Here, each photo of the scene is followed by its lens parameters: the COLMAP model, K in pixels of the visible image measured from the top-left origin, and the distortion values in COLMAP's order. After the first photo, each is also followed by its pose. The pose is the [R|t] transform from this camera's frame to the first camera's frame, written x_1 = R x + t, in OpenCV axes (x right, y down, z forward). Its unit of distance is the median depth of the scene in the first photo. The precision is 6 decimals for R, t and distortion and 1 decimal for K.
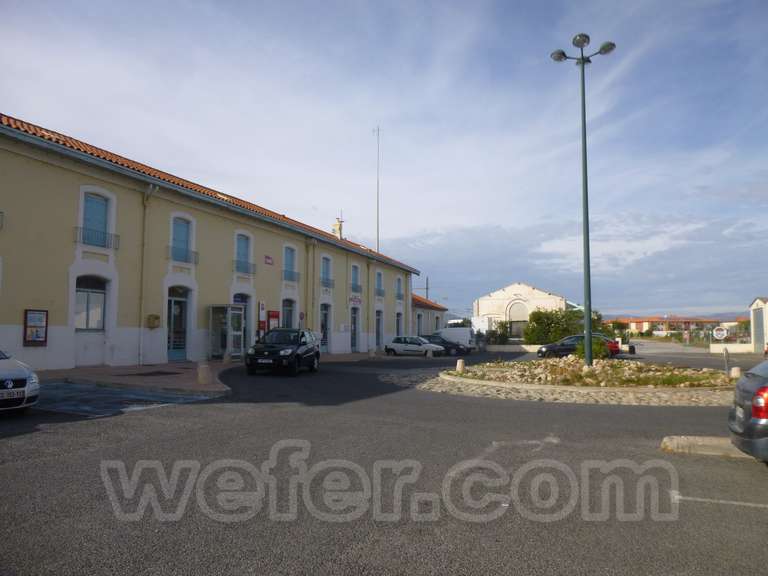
lens RADIAL K [[560.3, 0, 384.0], [0, 560.3, 288.0], [0, 0, 1]] dist [-0.027262, 0.006412]
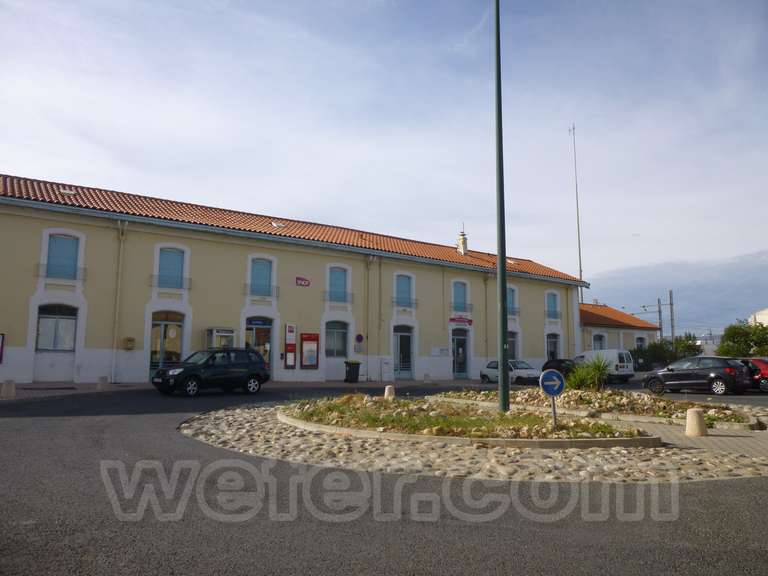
lens RADIAL K [[560.3, 0, 384.0], [0, 560.3, 288.0], [0, 0, 1]] dist [-0.027262, 0.006412]
pose [[0.845079, -0.070123, -0.530024, 0.559178], [0.042144, 0.997014, -0.064712, 0.039896], [0.532978, 0.032349, 0.845510, 0.313599]]
